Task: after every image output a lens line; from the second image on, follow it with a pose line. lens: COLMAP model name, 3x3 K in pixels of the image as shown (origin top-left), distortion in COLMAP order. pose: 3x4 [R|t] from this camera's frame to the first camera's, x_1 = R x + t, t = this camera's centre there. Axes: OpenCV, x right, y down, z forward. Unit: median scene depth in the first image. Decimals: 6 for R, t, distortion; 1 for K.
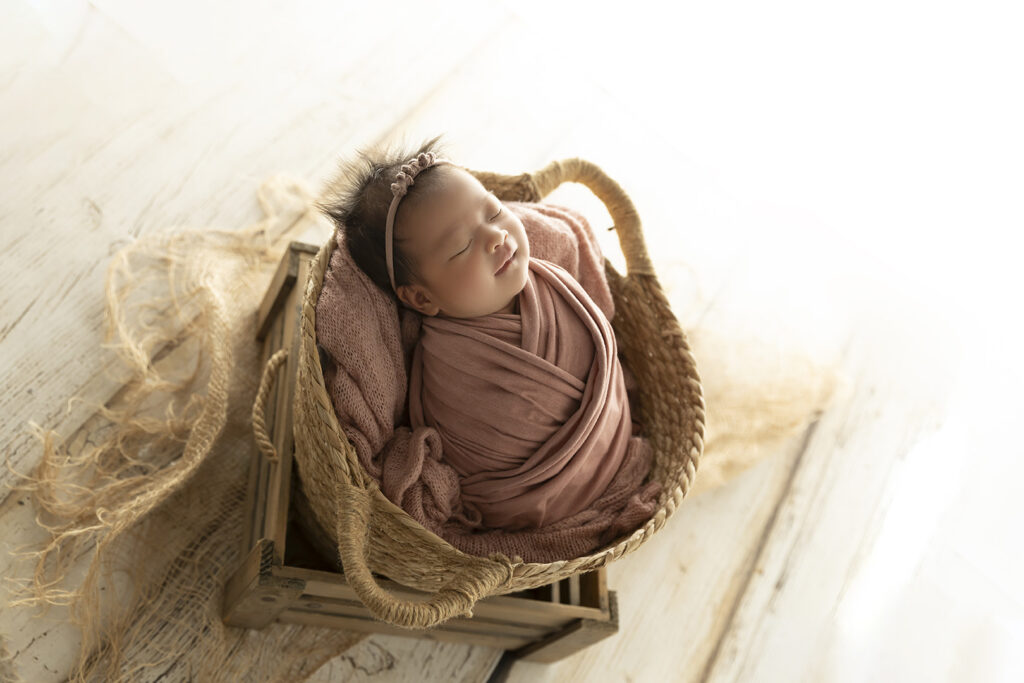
lens RADIAL K [[1166.9, 0, 513.9], [0, 1166.9, 339.4], [0, 0, 1]] dist [0.004964, 0.000000]
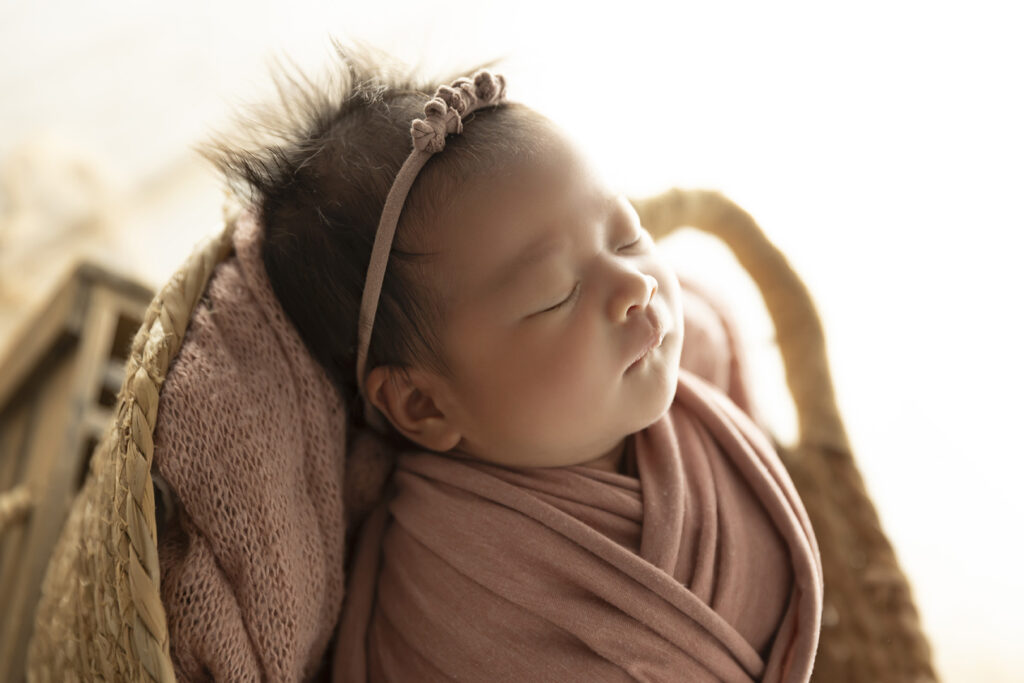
lens RADIAL K [[1640.1, 0, 510.3], [0, 1640.1, 343.1], [0, 0, 1]] dist [-0.001464, 0.000000]
pose [[0.972989, 0.166093, 0.160329, -0.146250], [-0.138816, 0.975874, -0.168524, 0.038091], [-0.184451, 0.141716, 0.972571, 0.415270]]
